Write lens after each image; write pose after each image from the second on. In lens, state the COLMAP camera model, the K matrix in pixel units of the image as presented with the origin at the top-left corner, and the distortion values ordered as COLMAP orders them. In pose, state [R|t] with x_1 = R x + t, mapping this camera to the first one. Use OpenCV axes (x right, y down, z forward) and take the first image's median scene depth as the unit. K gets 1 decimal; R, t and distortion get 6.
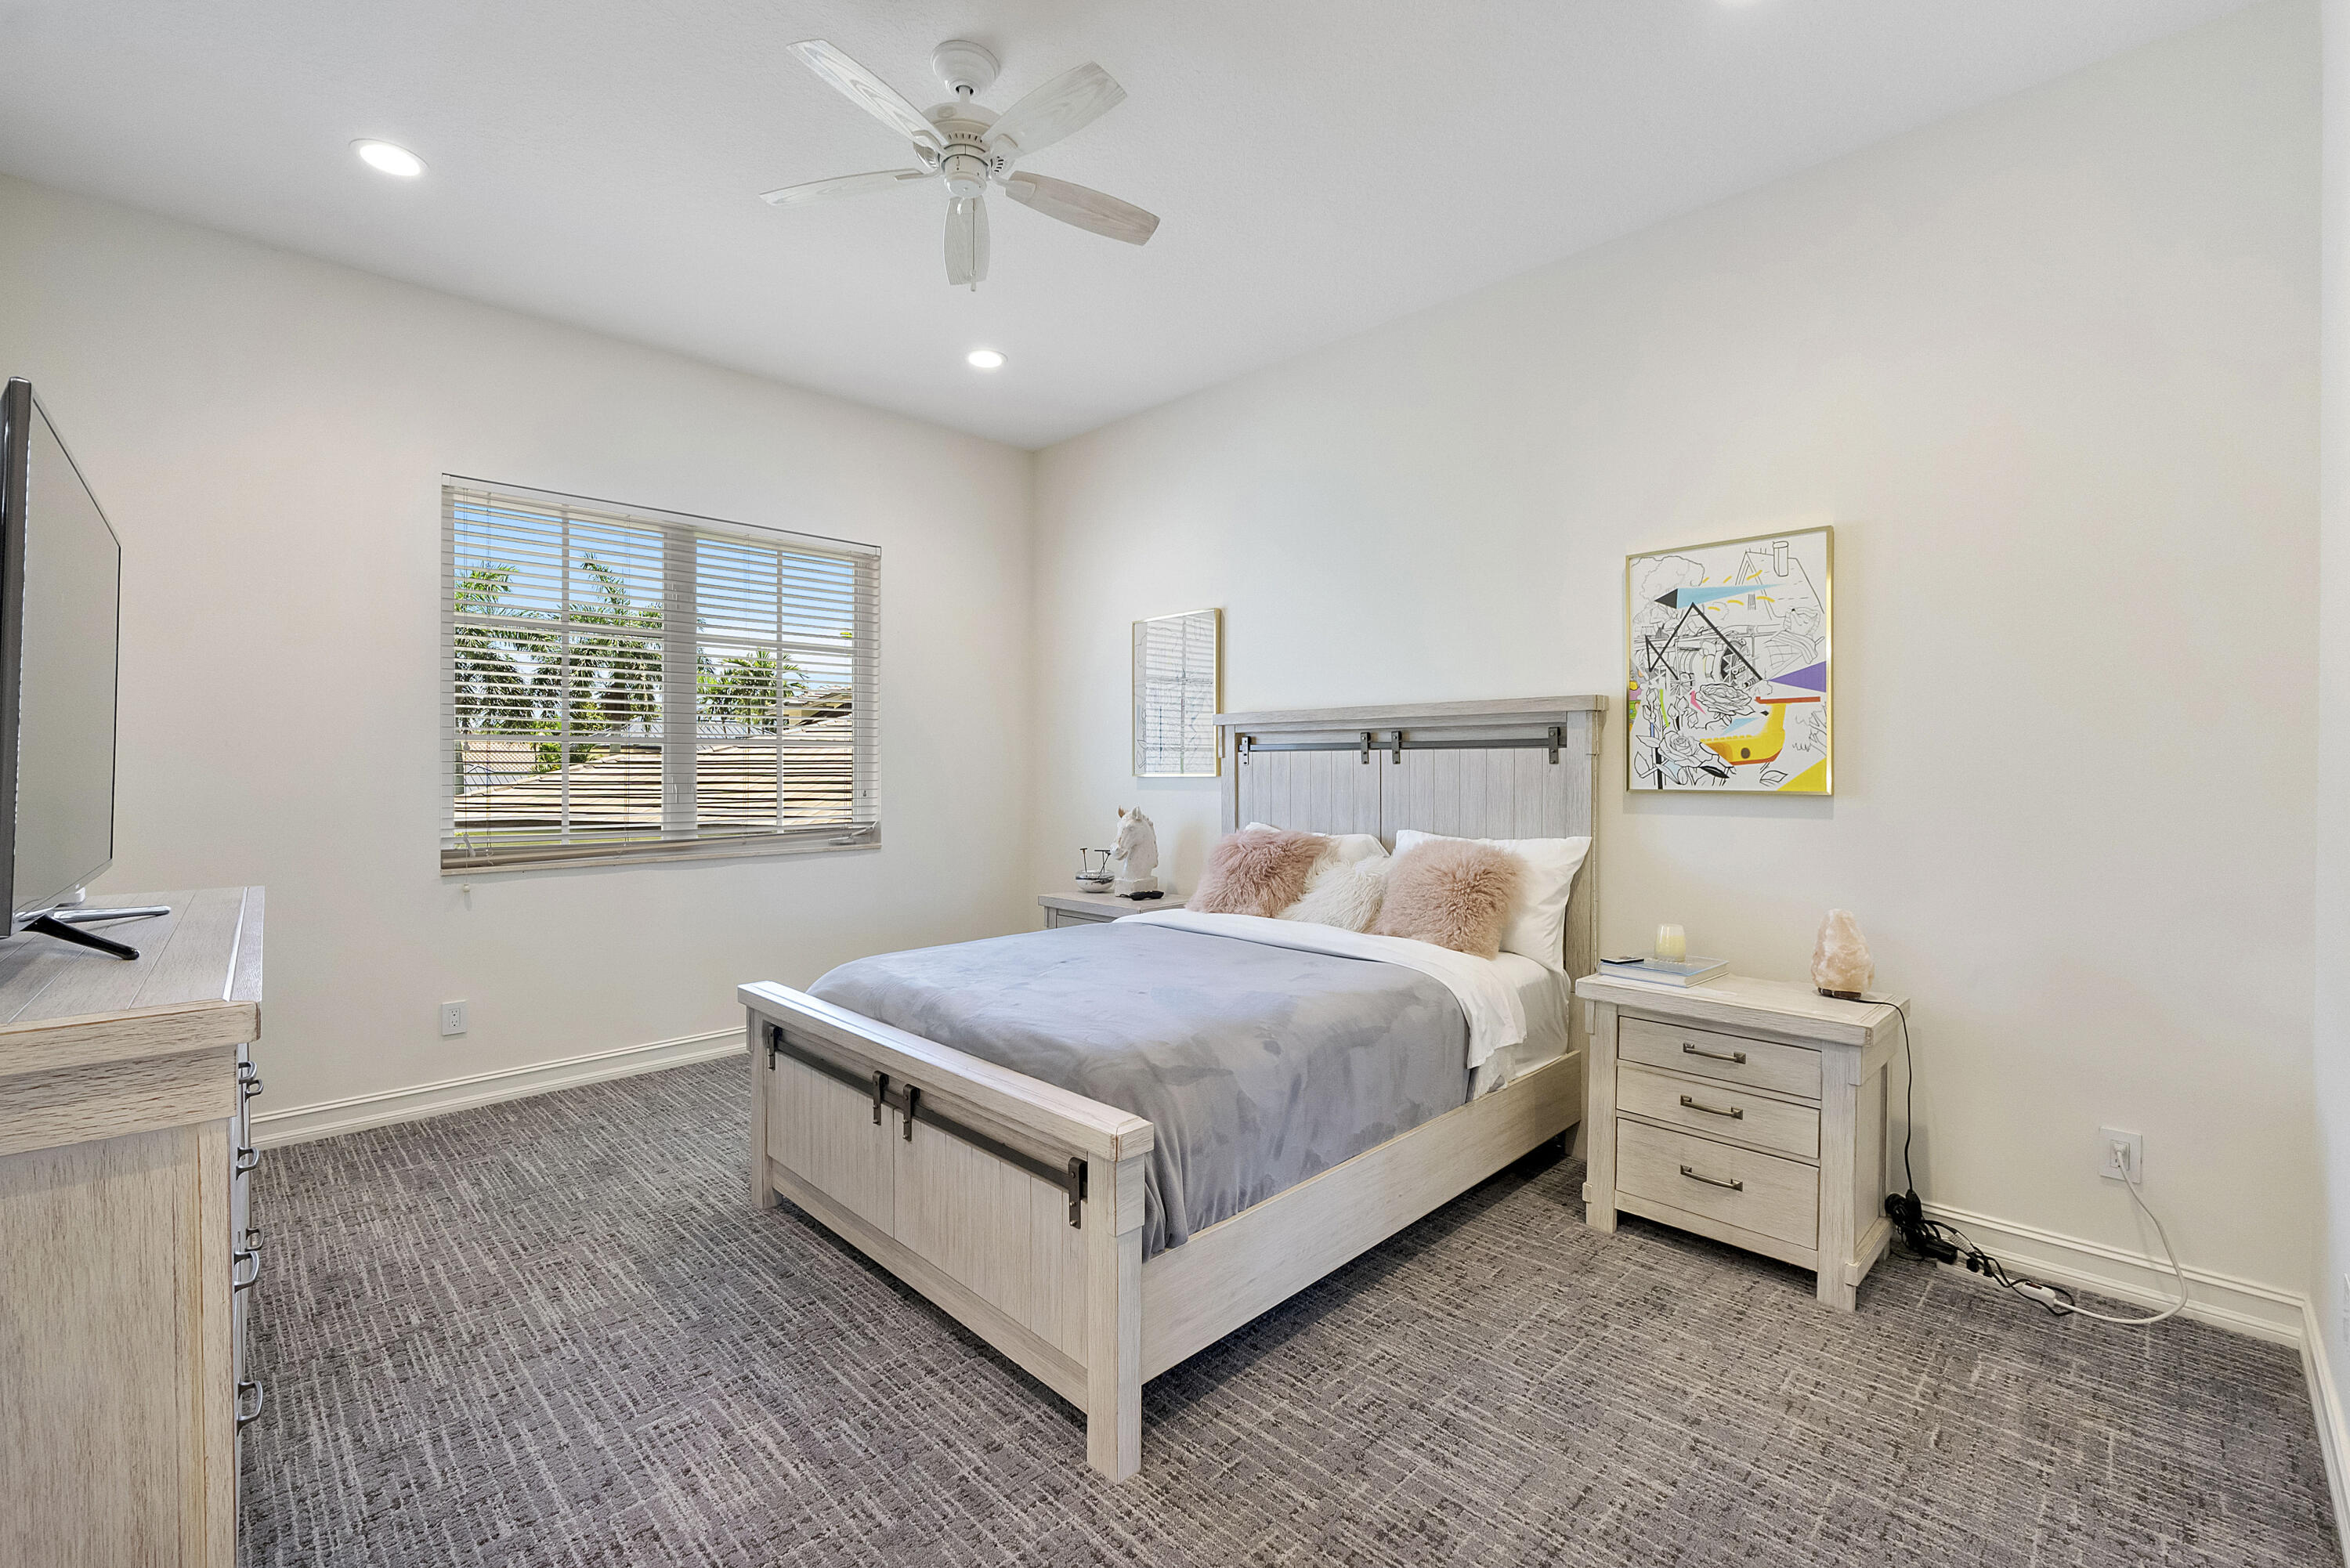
lens RADIAL K [[1000.0, 0, 1162.6], [0, 1000.0, 781.5], [0, 0, 1]] dist [-0.010864, 0.000383]
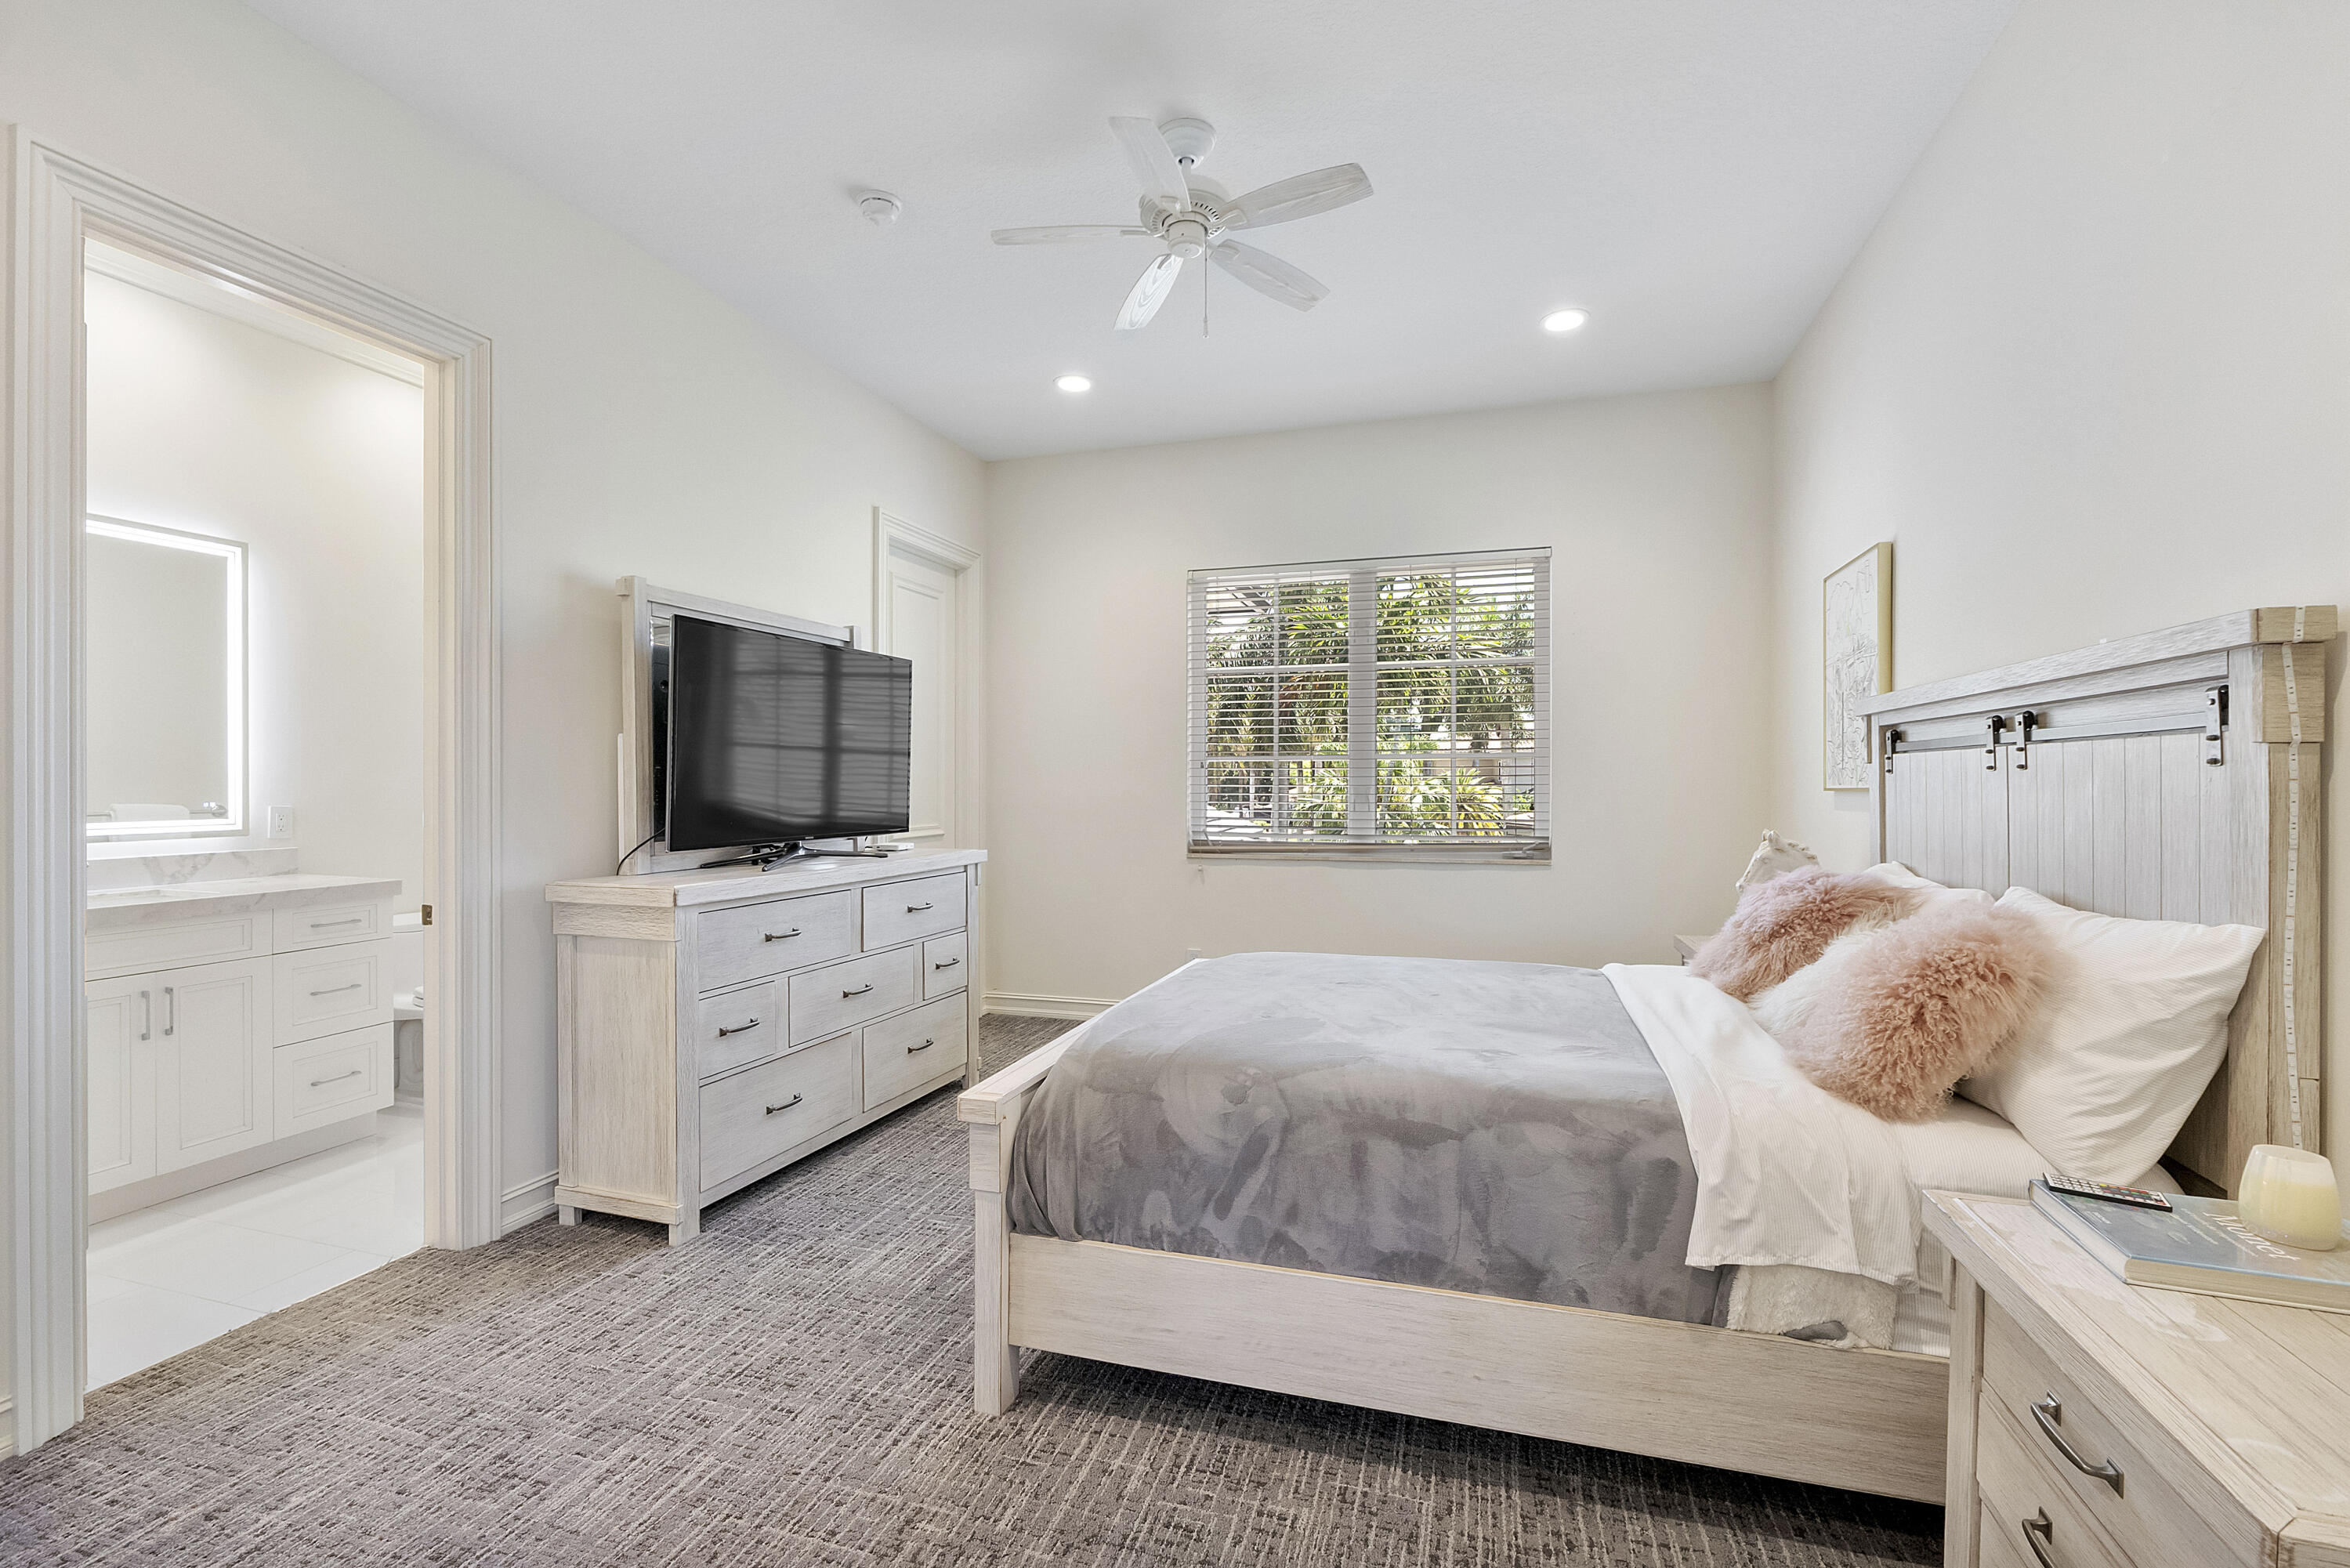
lens RADIAL K [[1000.1, 0, 1162.6], [0, 1000.1, 781.5], [0, 0, 1]] dist [-0.010864, 0.000383]
pose [[0.471844, -0.001741, -0.881681, 0.751863], [-0.010477, 0.999916, -0.007581, -0.001343], [0.881620, 0.012815, 0.471786, 0.459508]]
